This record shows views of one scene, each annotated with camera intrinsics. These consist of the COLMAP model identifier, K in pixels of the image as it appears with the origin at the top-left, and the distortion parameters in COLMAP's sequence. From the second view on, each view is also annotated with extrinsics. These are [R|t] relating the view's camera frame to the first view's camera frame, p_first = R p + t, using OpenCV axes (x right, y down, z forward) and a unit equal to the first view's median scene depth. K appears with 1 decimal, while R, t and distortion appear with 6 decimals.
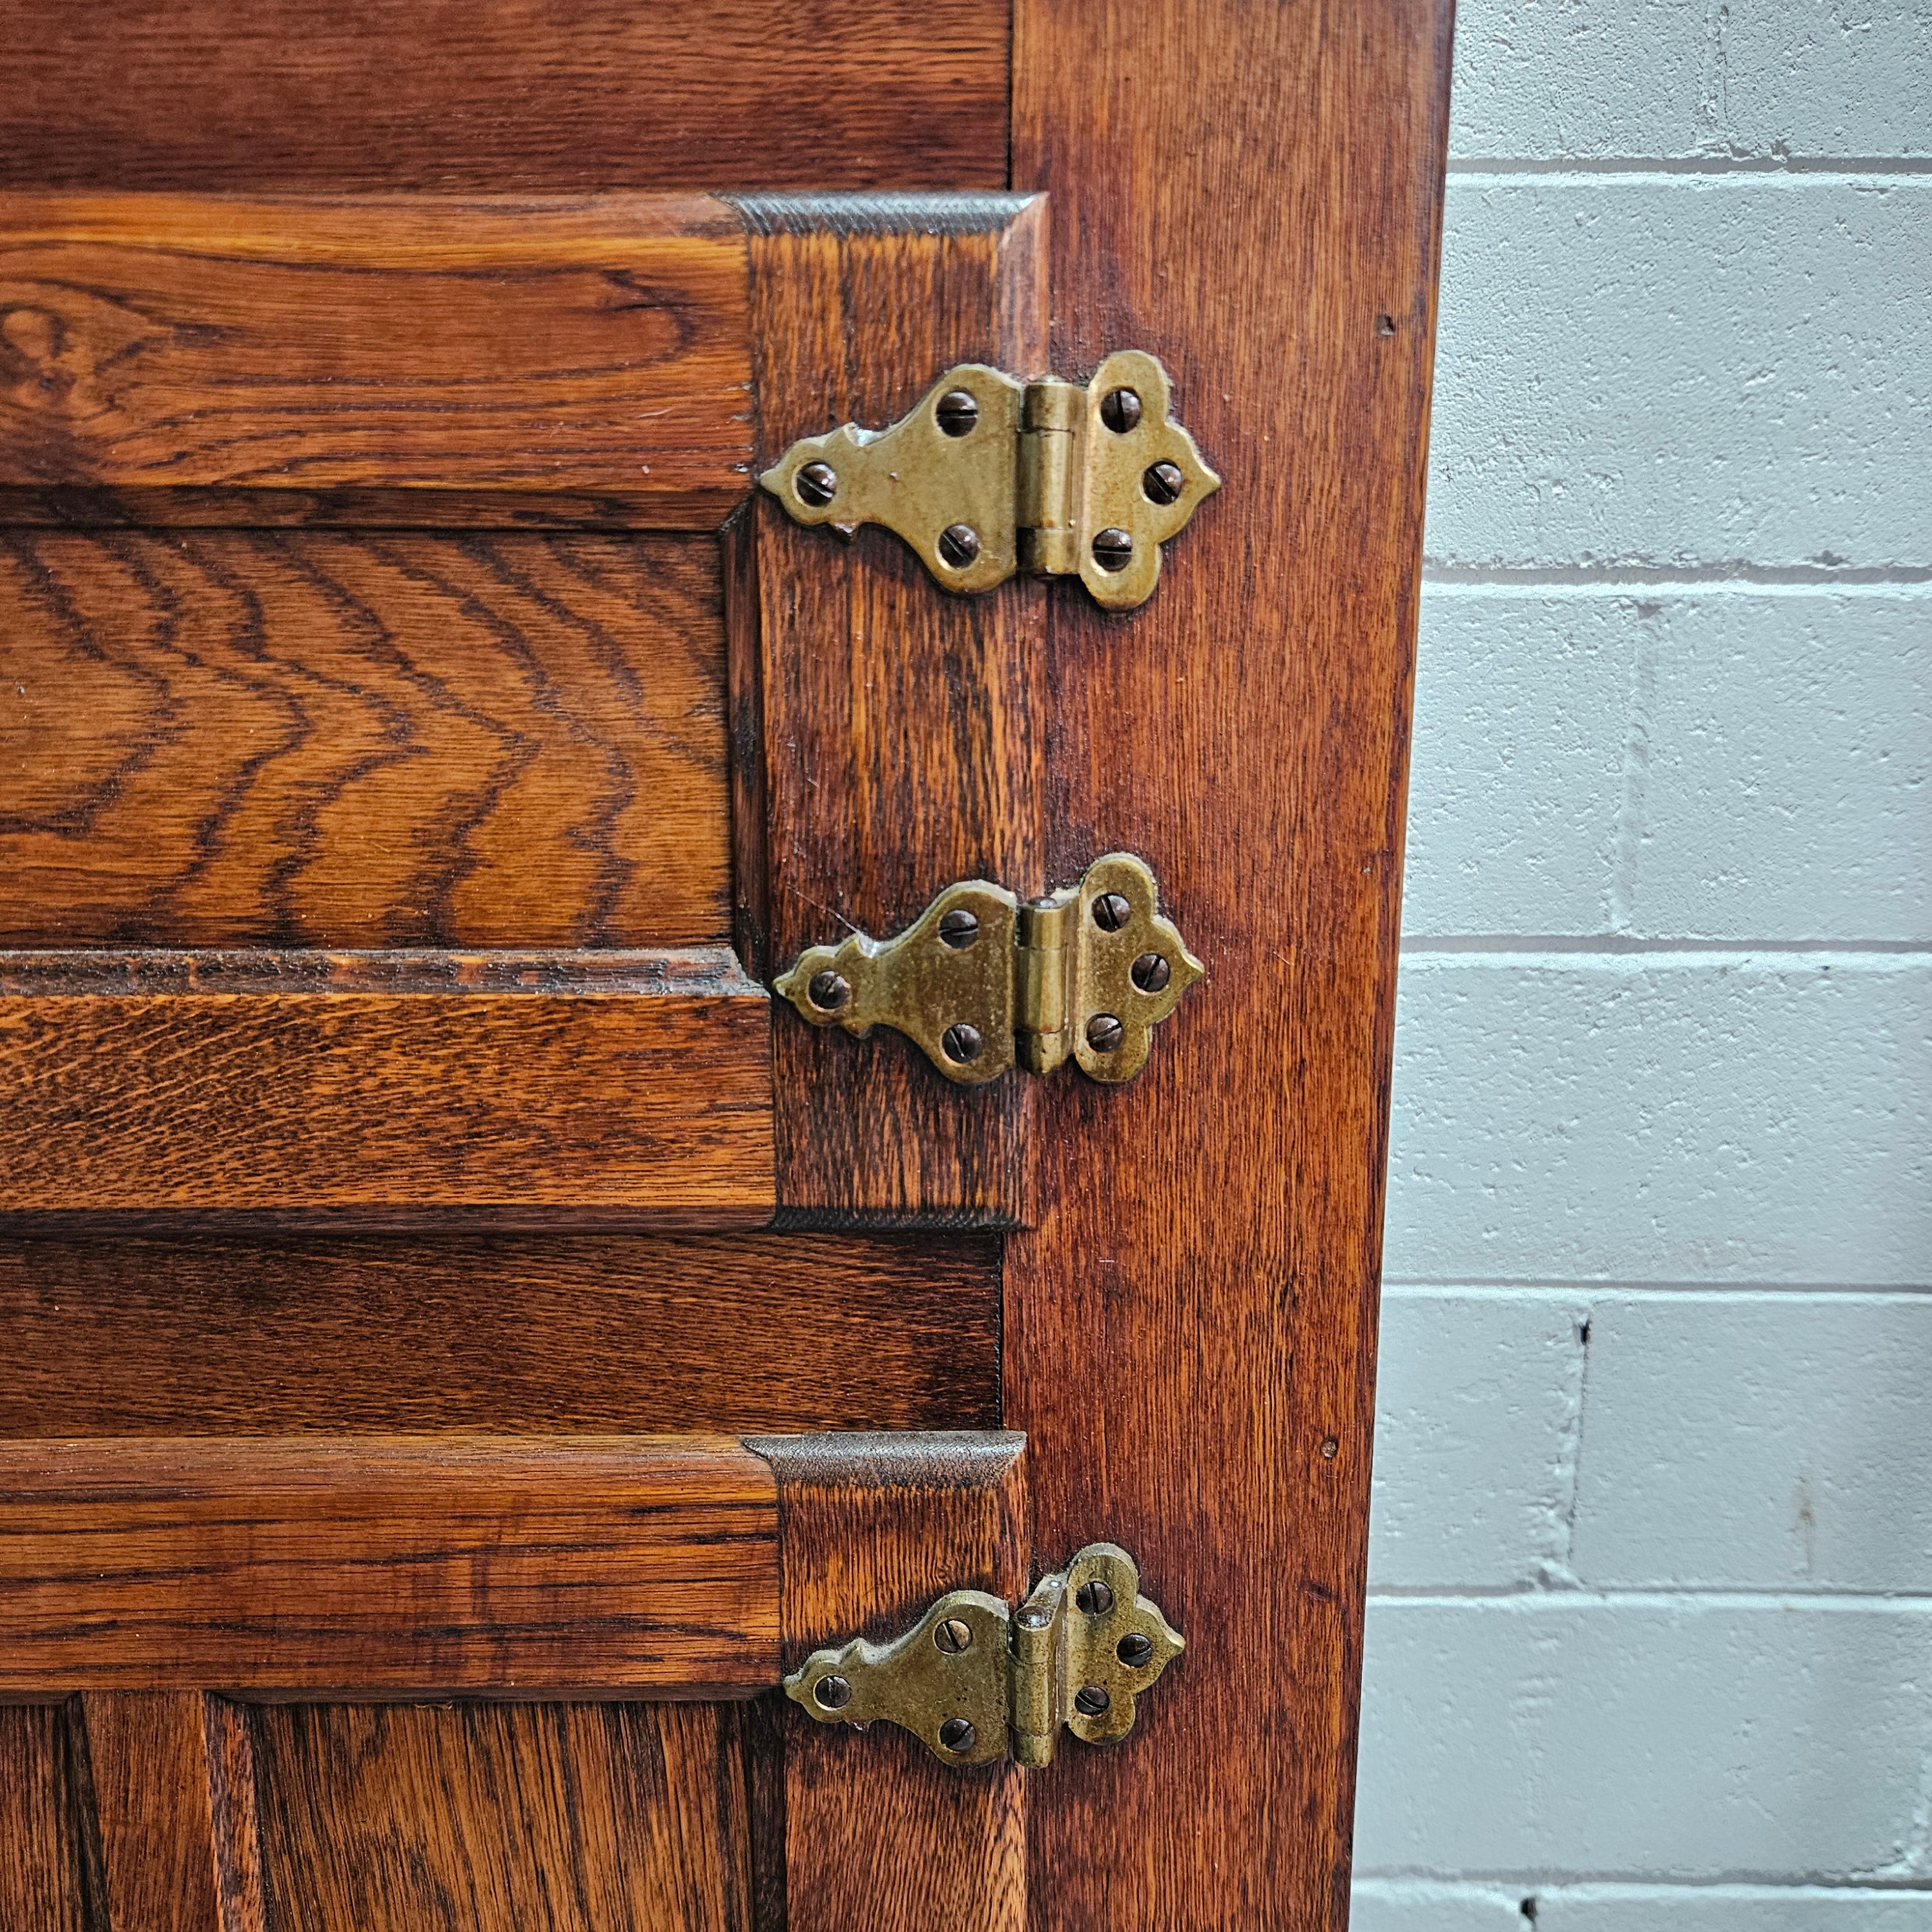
lens RADIAL K [[1739.6, 0, 967.4], [0, 1739.6, 950.0], [0, 0, 1]] dist [0.070116, -0.073090]
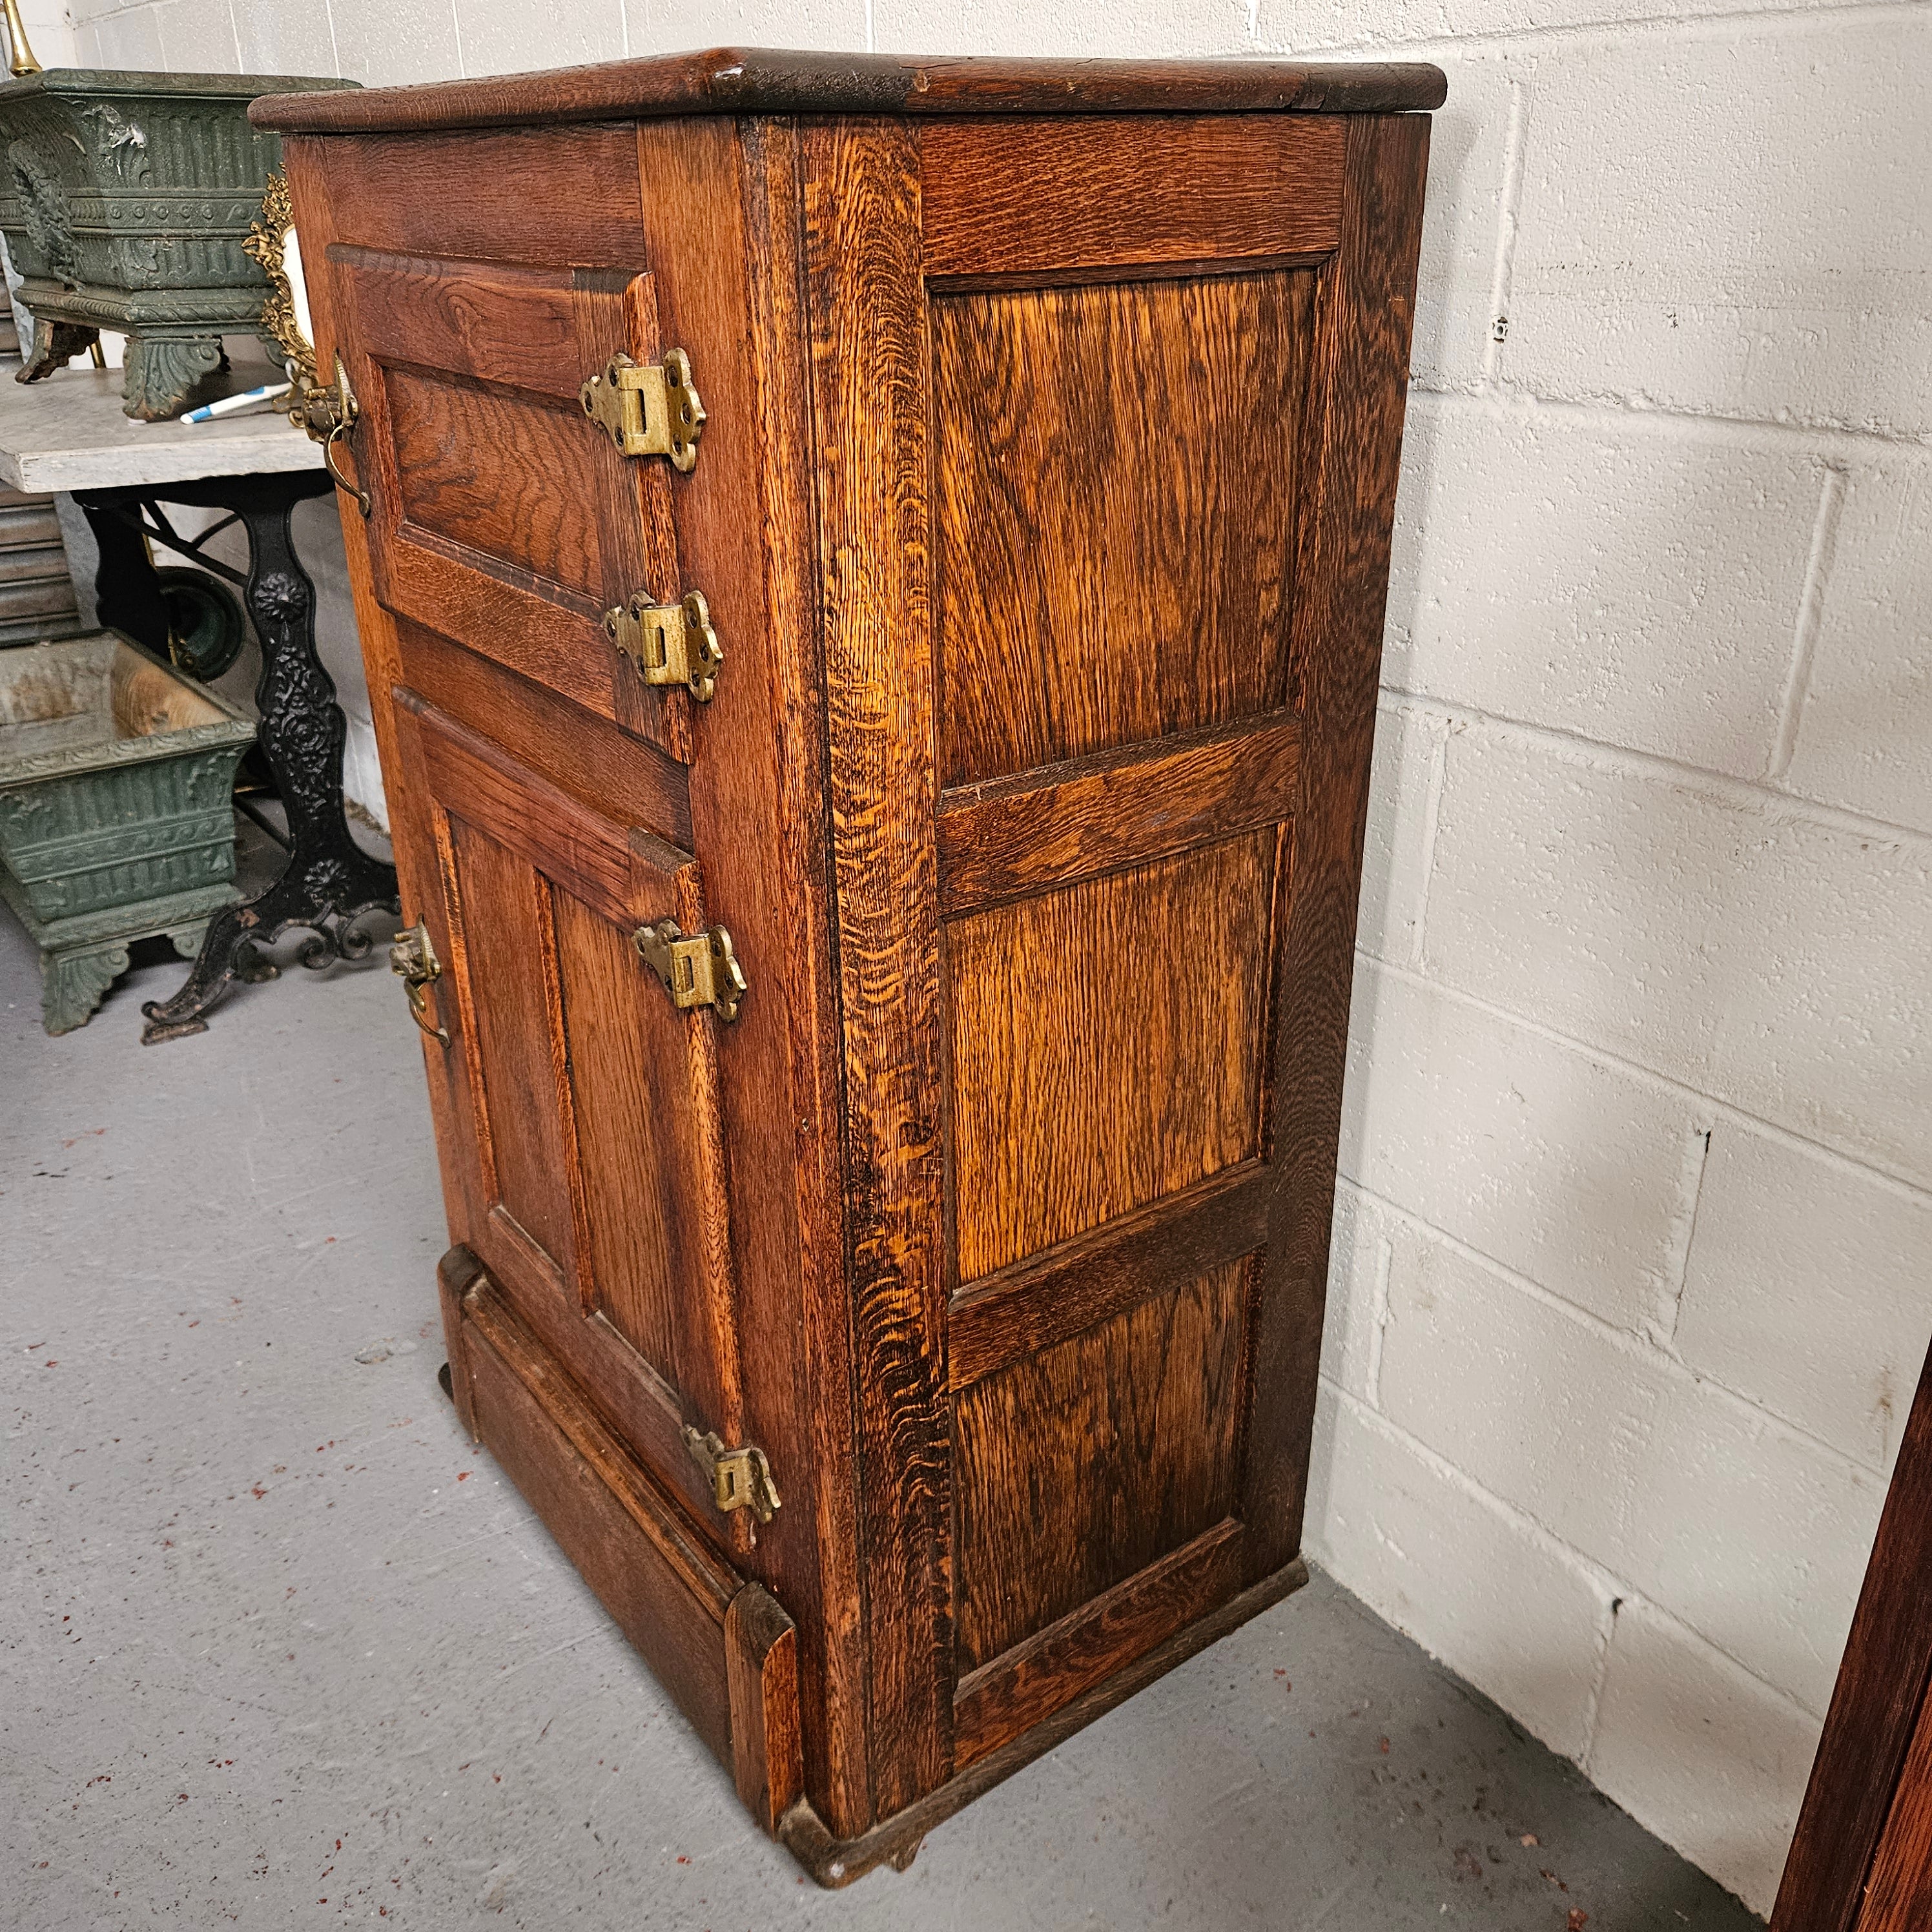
lens RADIAL K [[1739.6, 0, 962.9], [0, 1739.6, 952.8], [0, 0, 1]] dist [0.070116, -0.073090]
pose [[0.589322, 0.324487, -0.739870, 1.855289], [-0.163003, 0.944719, 0.284493, -0.277553], [0.791284, -0.047057, 0.609636, -0.039209]]
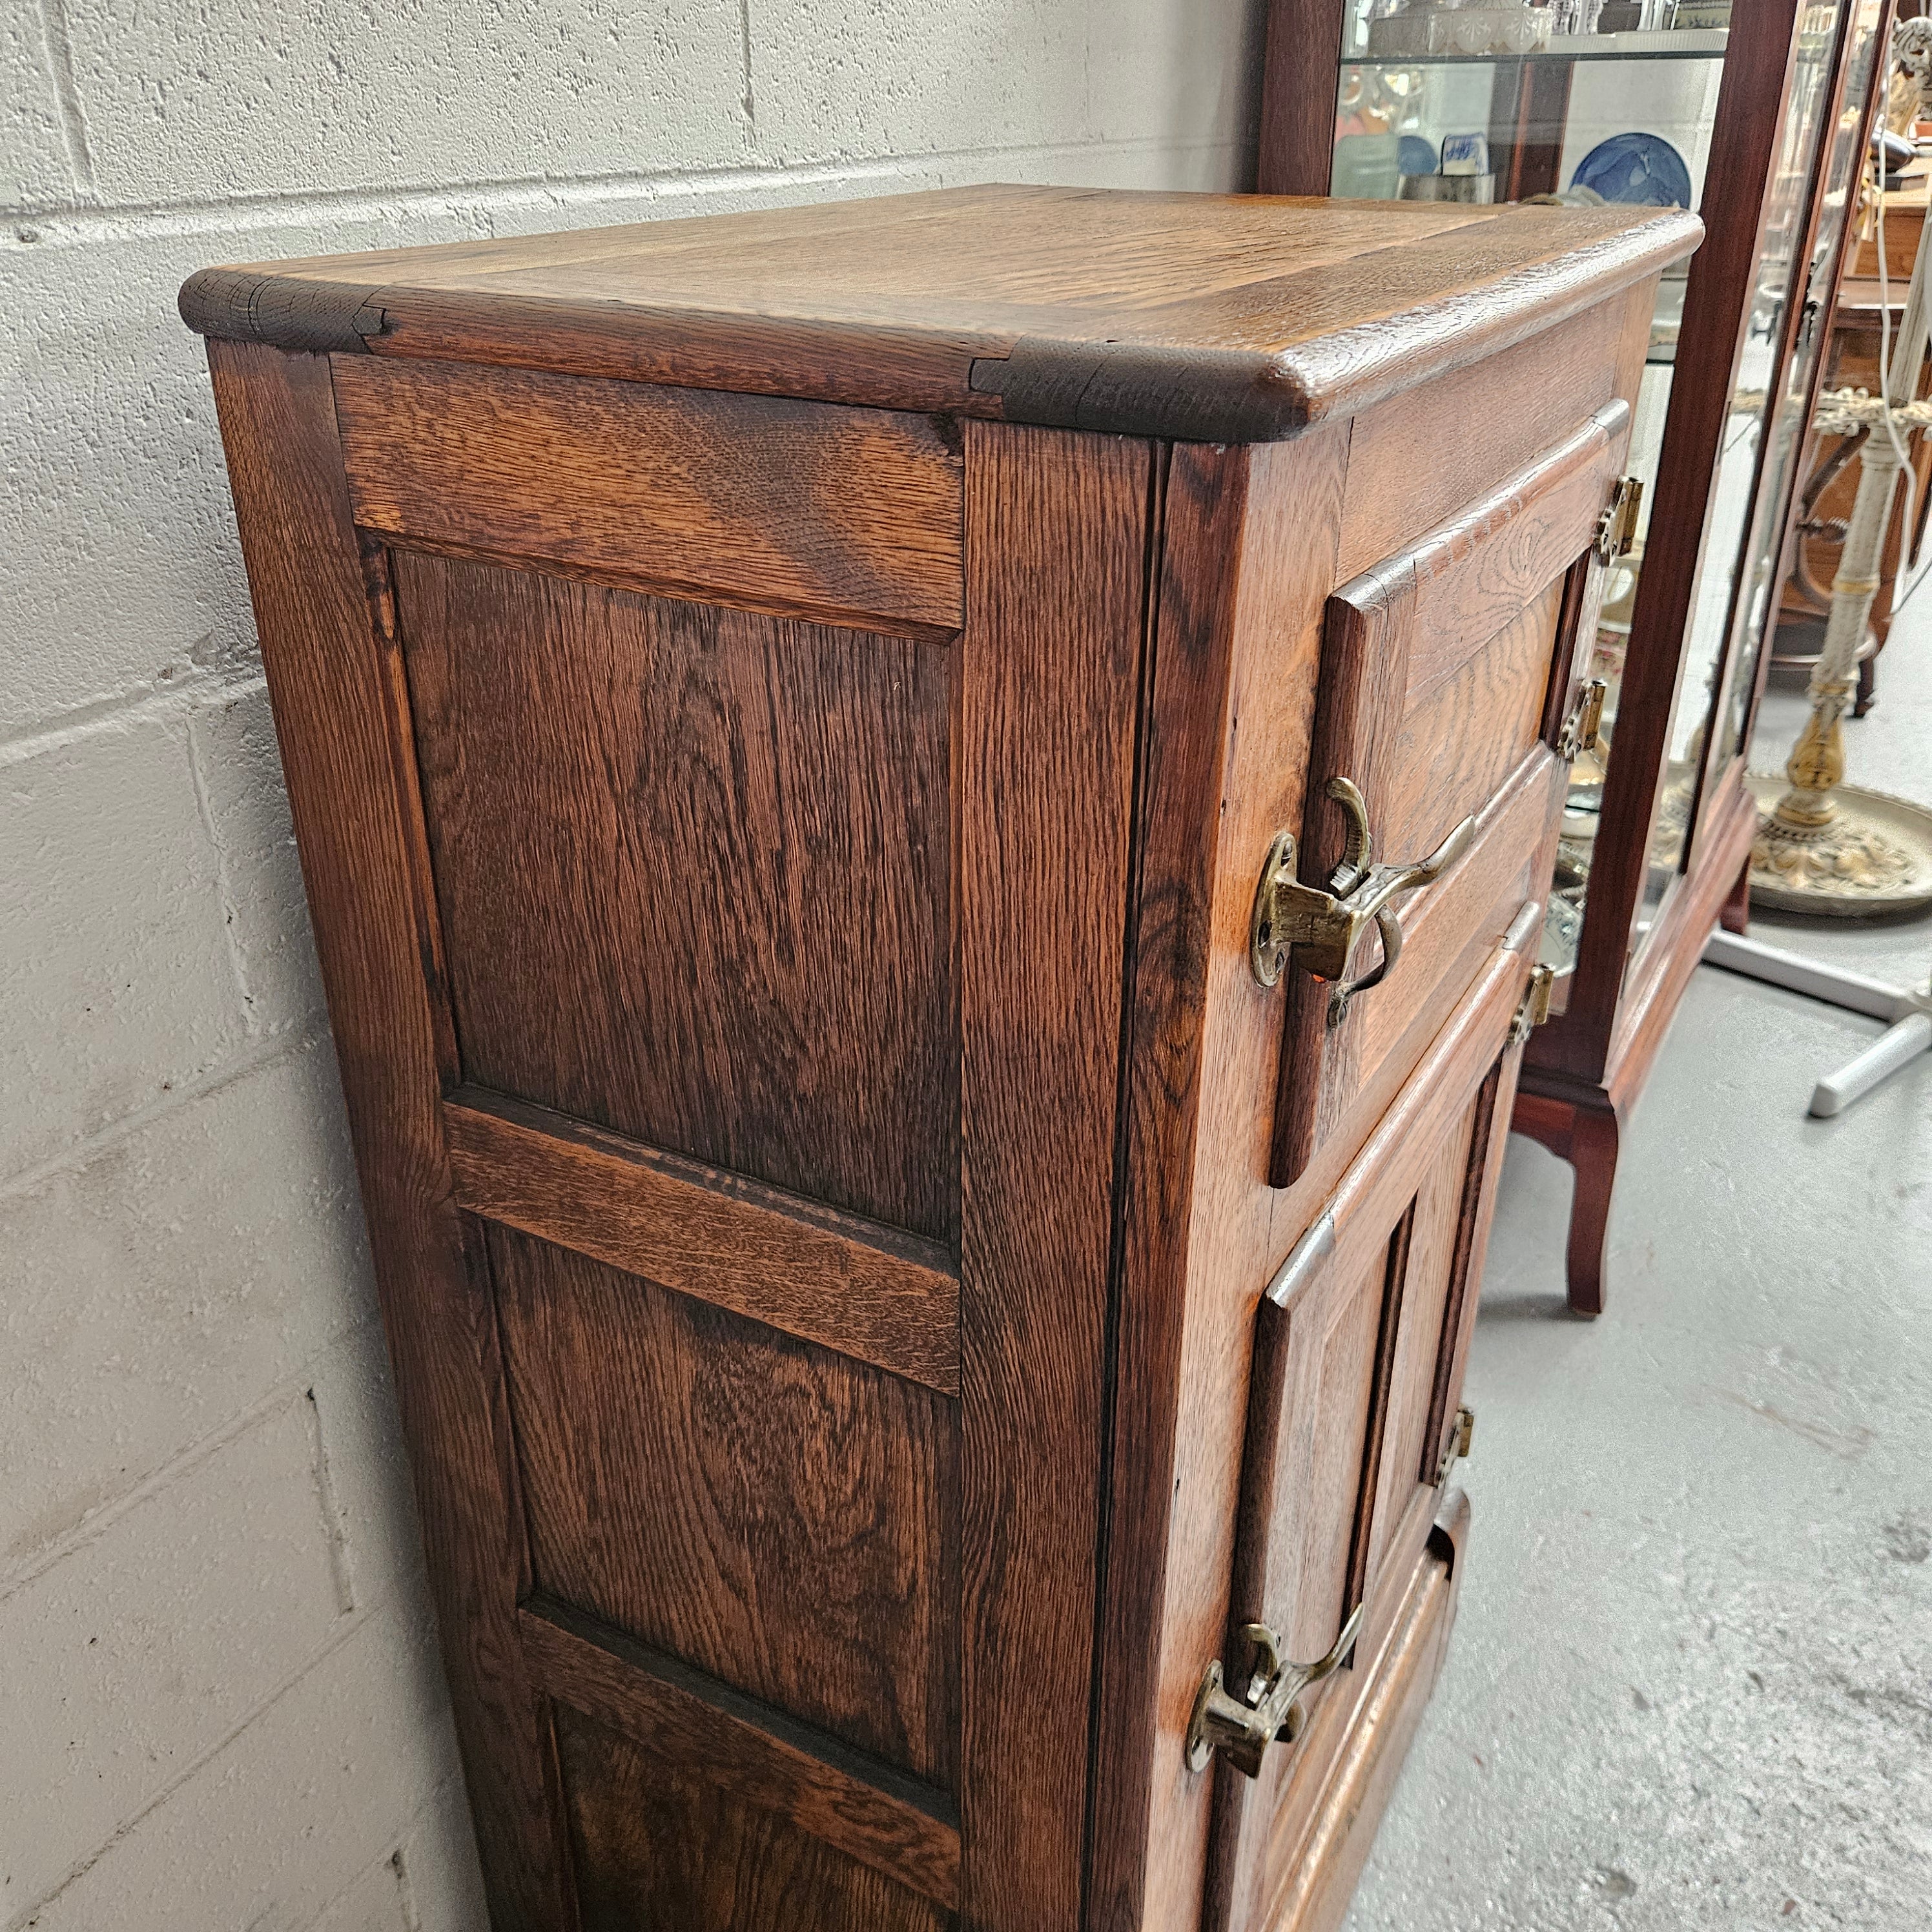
lens RADIAL K [[1739.6, 0, 957.7], [0, 1739.6, 954.4], [0, 0, 1]] dist [0.070116, -0.073090]
pose [[0.495782, -0.390023, 0.775940, -2.294827], [0.183064, 0.920339, 0.345636, -0.642798], [-0.848933, -0.029314, 0.527687, 0.400809]]
